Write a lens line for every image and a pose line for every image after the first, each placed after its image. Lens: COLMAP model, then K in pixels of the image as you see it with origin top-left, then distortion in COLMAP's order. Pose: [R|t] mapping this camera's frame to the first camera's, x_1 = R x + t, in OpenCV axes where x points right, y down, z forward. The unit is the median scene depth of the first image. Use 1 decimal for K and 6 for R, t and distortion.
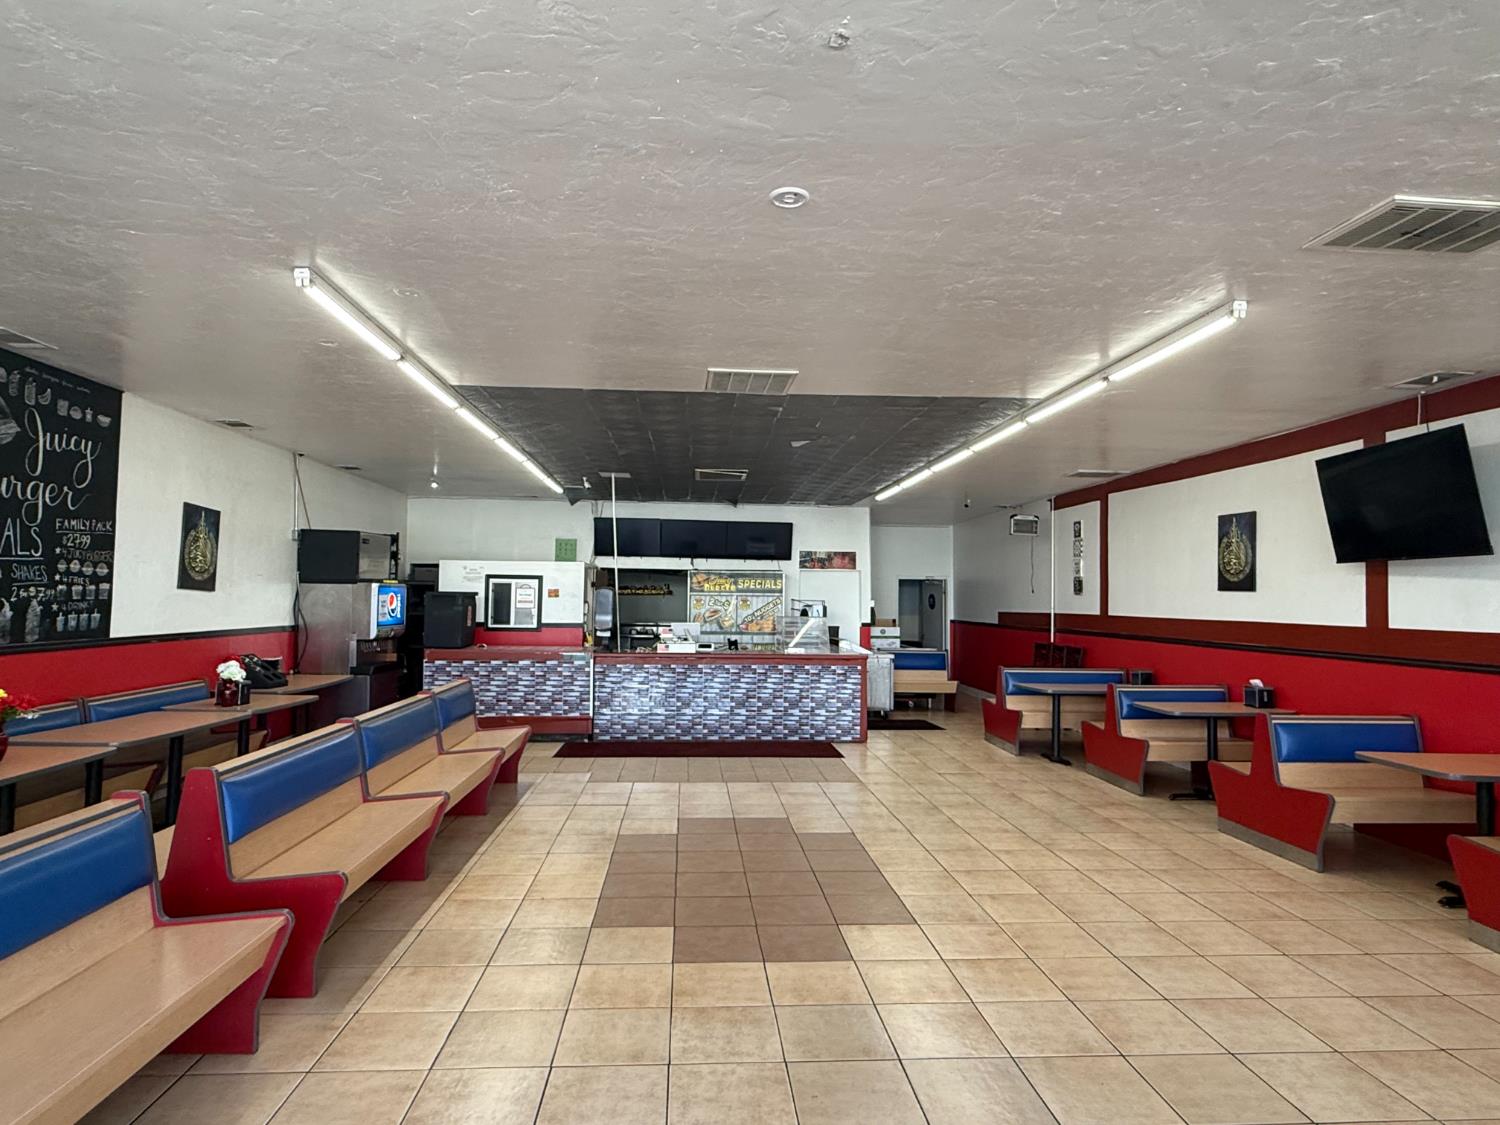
lens RADIAL K [[842.6, 0, 743.3], [0, 842.6, 559.4], [0, 0, 1]] dist [-0.004819, -0.000594]
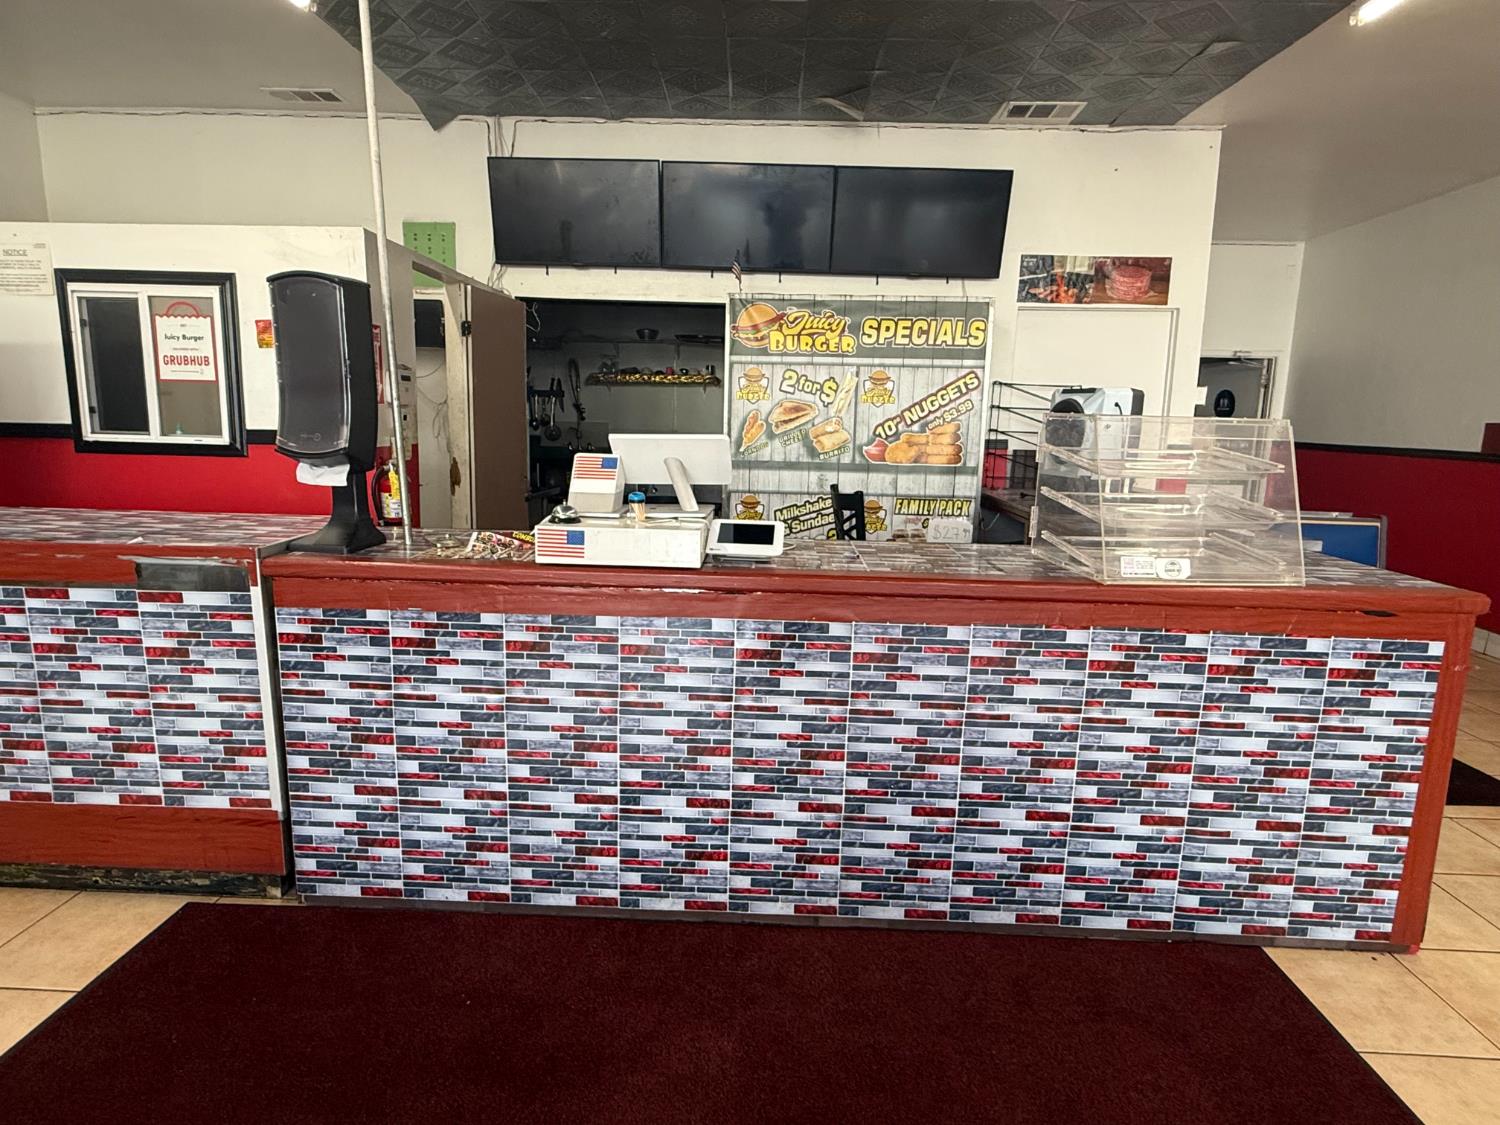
lens RADIAL K [[842.6, 0, 743.3], [0, 842.6, 559.4], [0, 0, 1]] dist [-0.004819, -0.000594]
pose [[0.994562, 0.029341, -0.099927, -0.022471], [-0.007491, 0.977164, 0.212356, 0.059970], [0.103876, -0.210453, 0.972070, 0.771832]]
